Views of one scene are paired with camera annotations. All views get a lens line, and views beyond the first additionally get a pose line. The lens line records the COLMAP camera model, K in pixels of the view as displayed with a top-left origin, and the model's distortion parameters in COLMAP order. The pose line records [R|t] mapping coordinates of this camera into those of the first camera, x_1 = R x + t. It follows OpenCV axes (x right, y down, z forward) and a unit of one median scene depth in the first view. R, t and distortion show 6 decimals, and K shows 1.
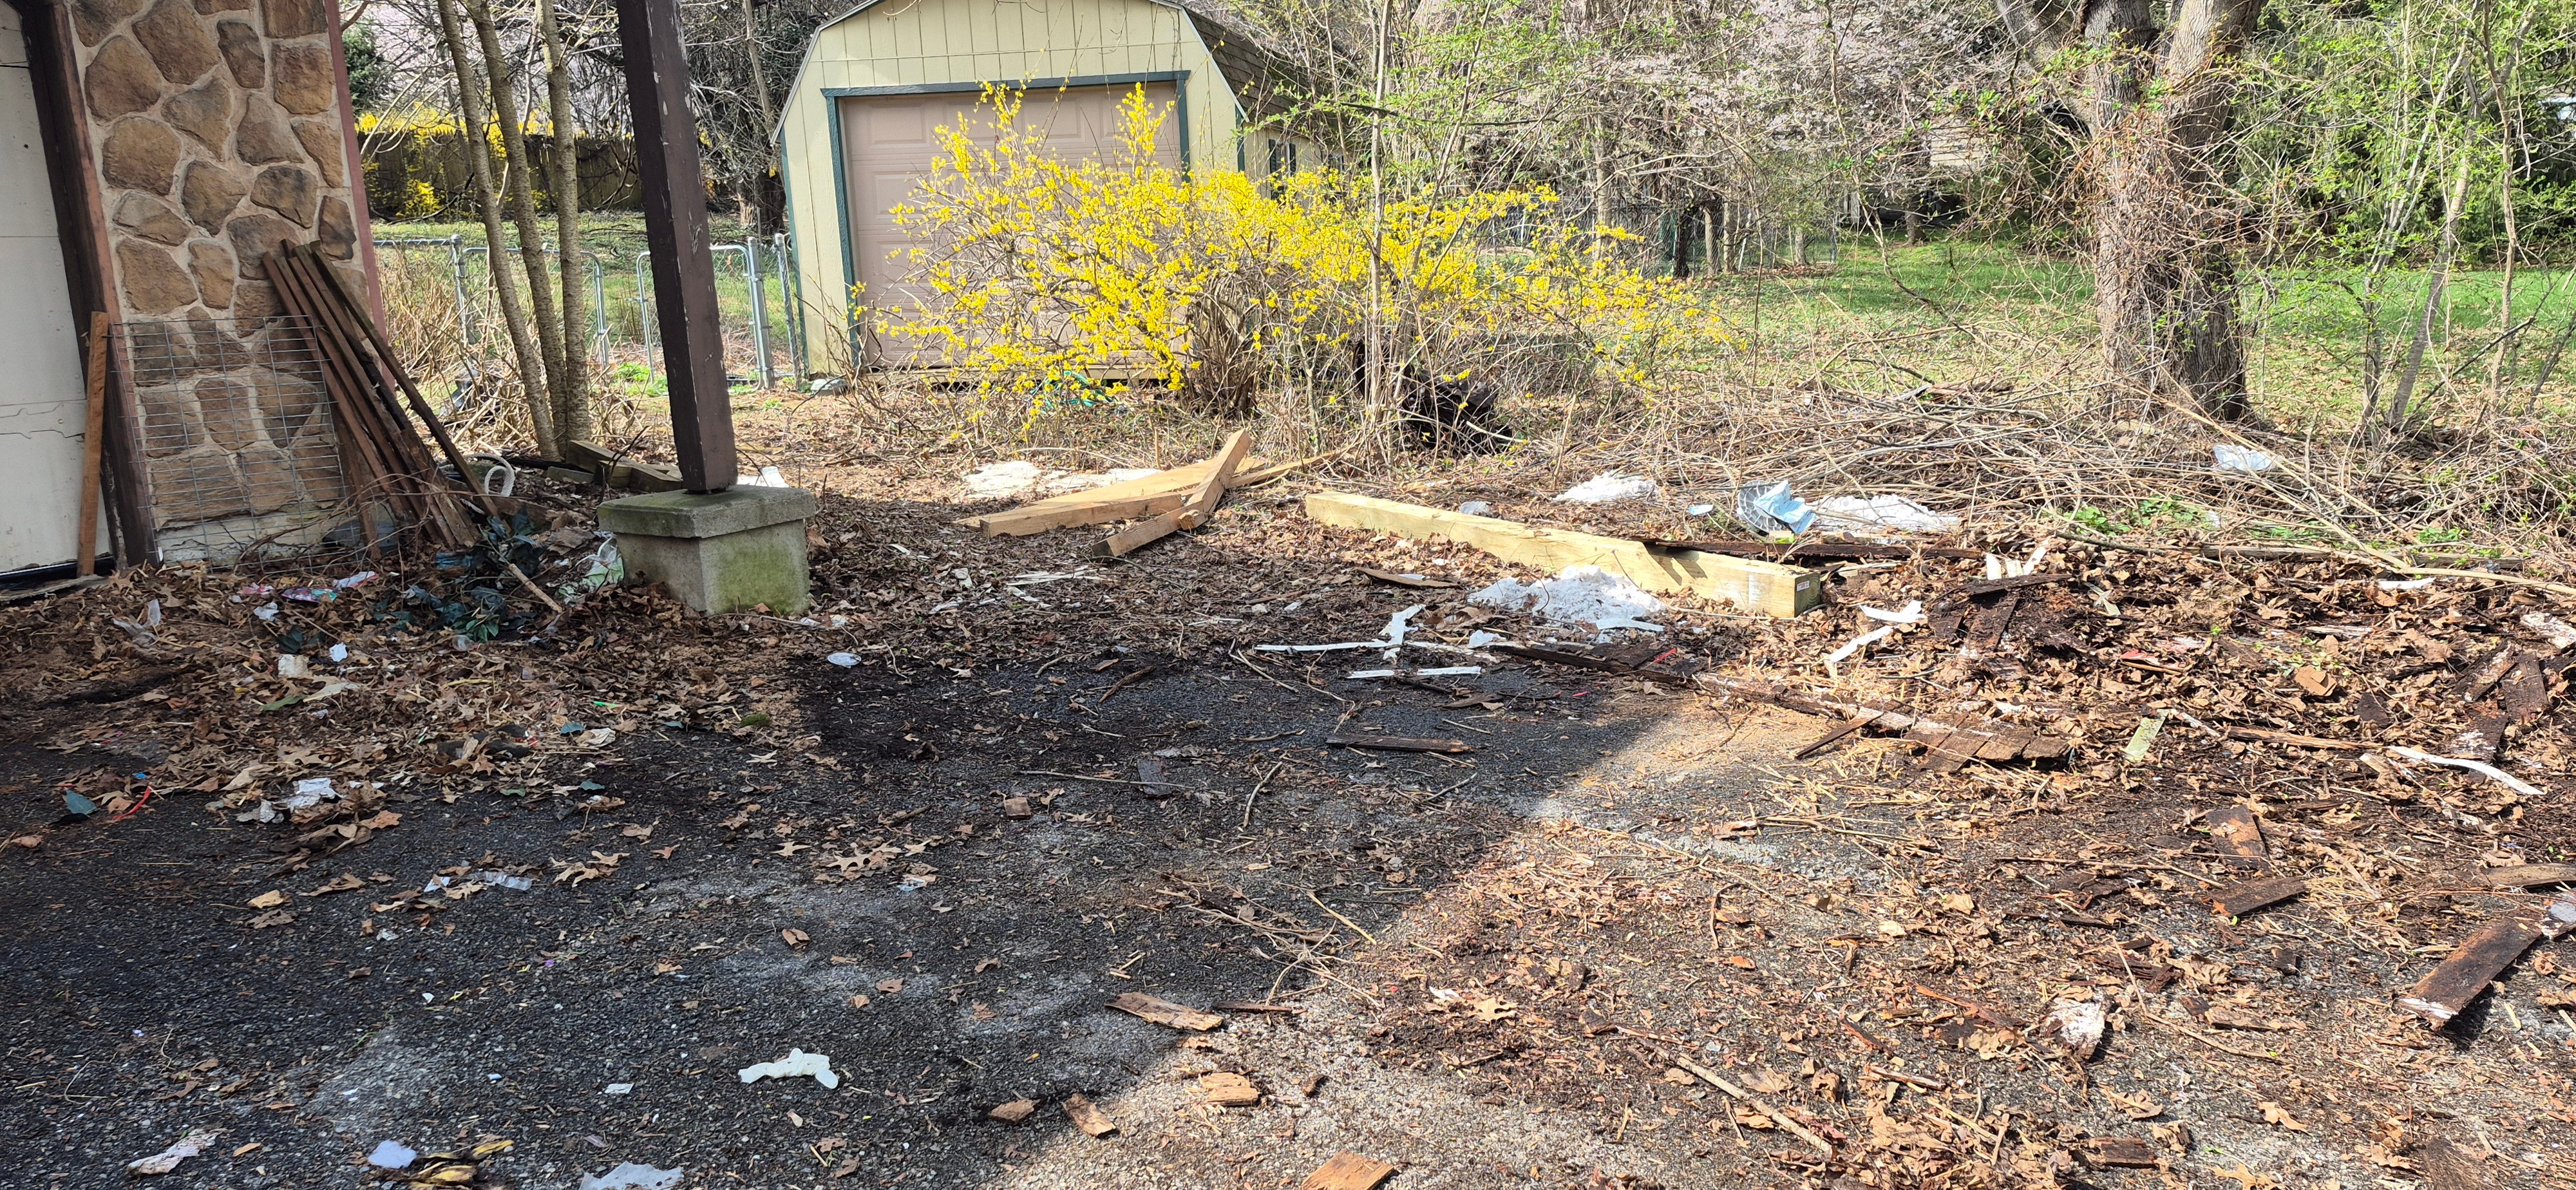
lens RADIAL K [[1960.3, 0, 1288.0], [0, 1960.3, 595.0], [0, 0, 1]] dist [0.024211, -0.074269]
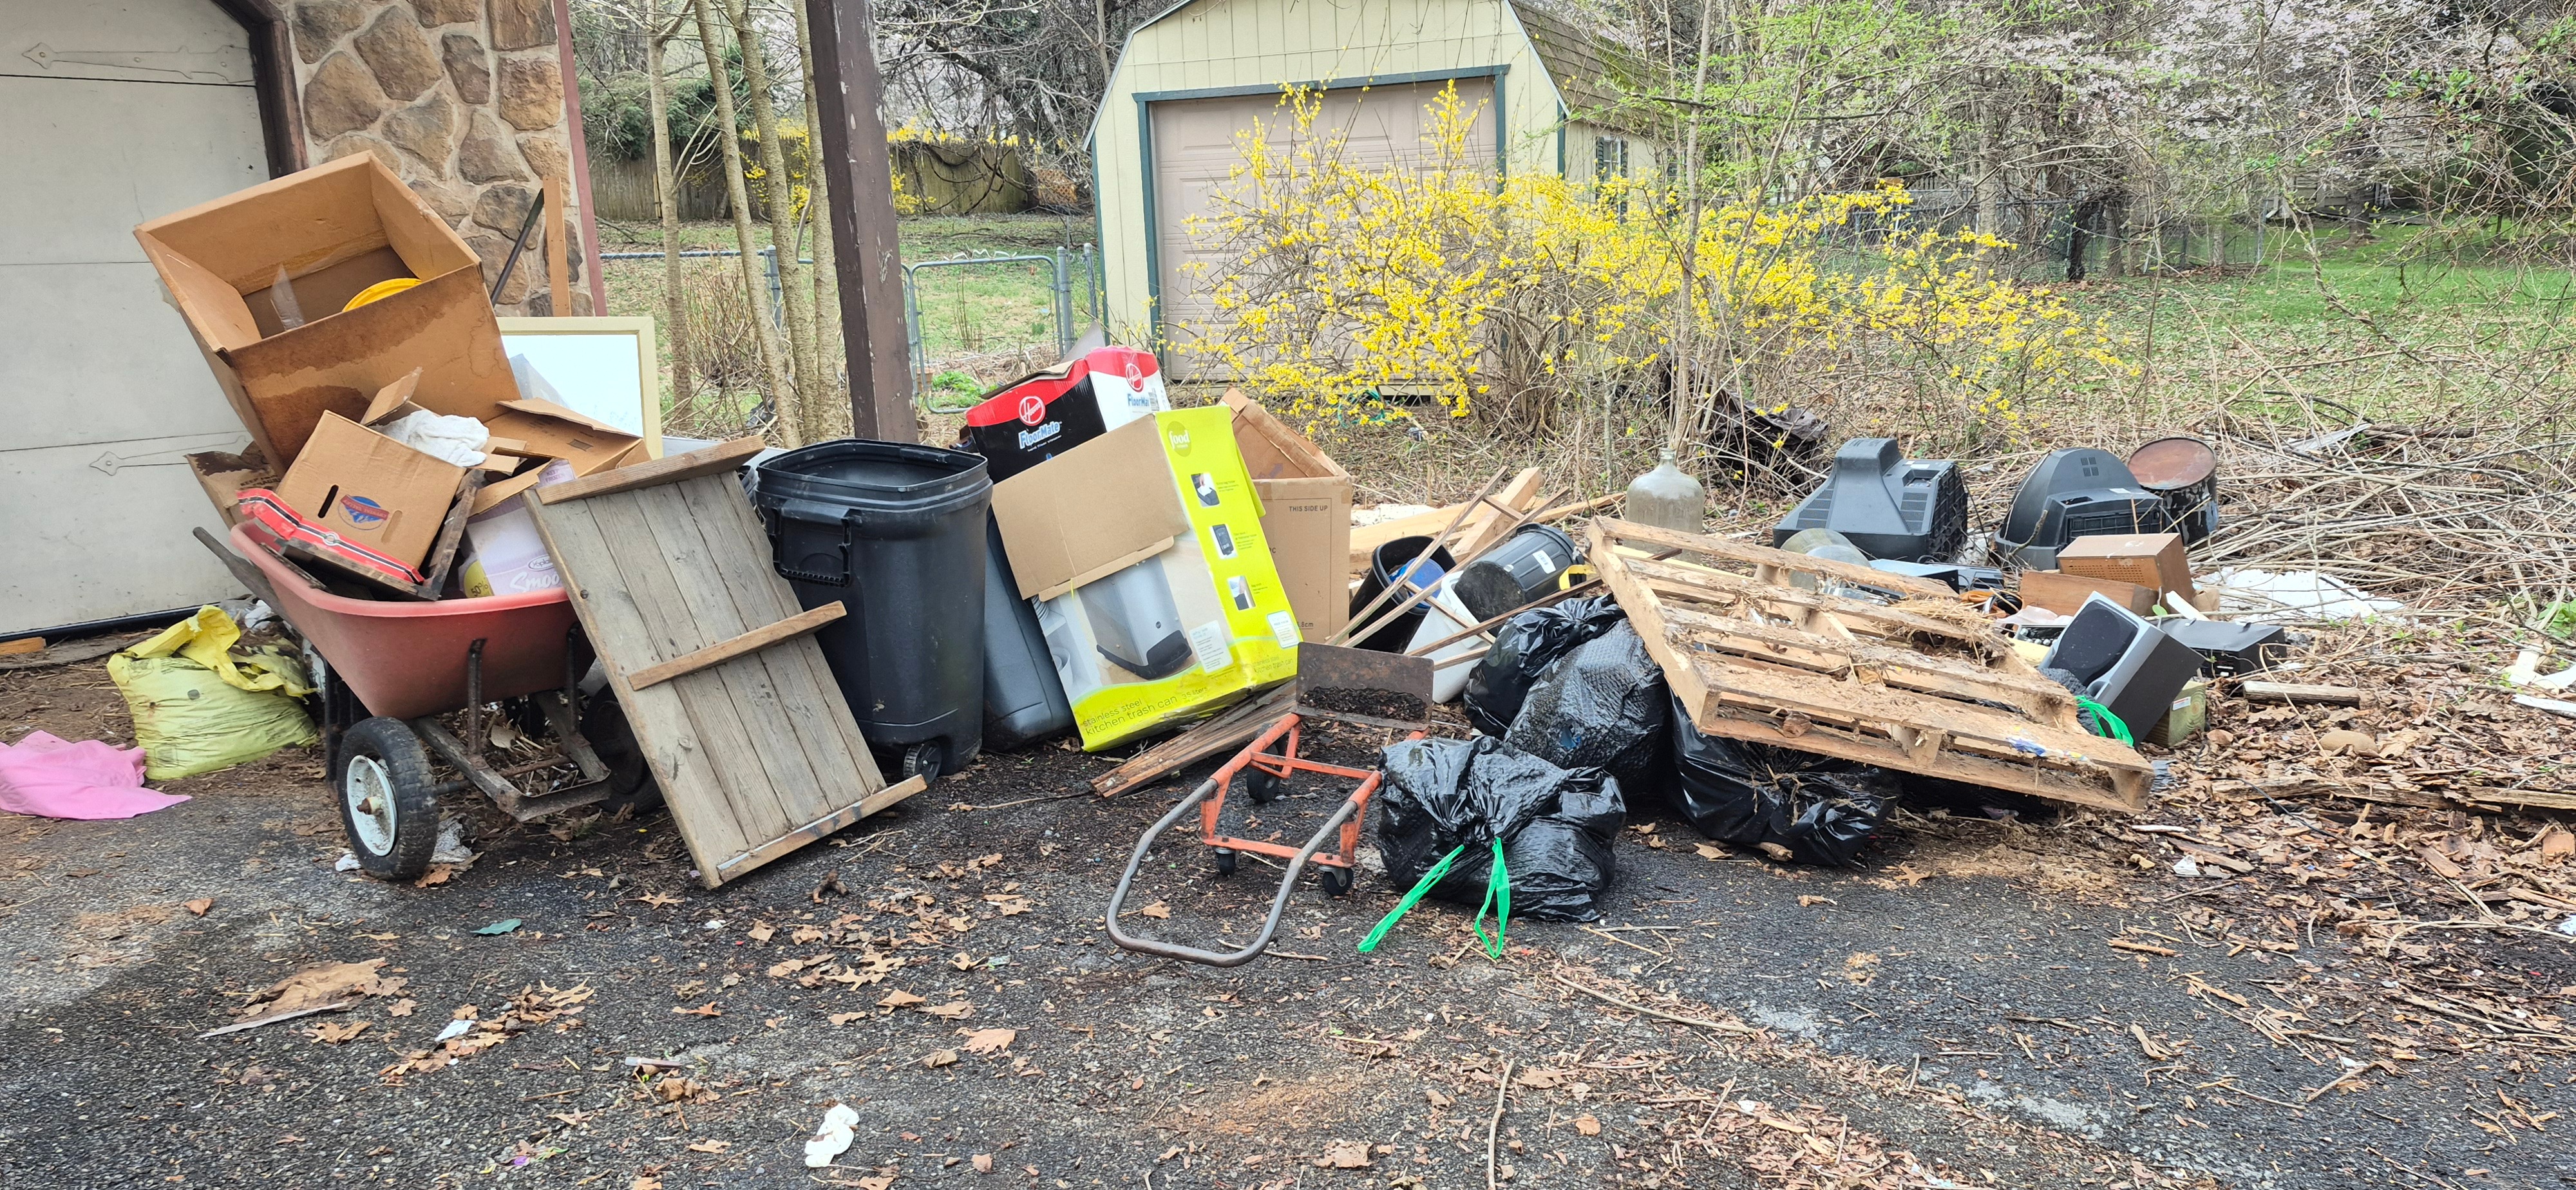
lens RADIAL K [[1779.0, 0, 1288.0], [0, 1779.0, 595.0], [0, 0, 1]] dist [0.056697, -0.106594]
pose [[0.975043, 0.041592, -0.218087, 0.050541], [-0.035840, 0.998899, 0.030270, -0.043530], [0.219106, -0.021698, 0.975460, 0.165047]]
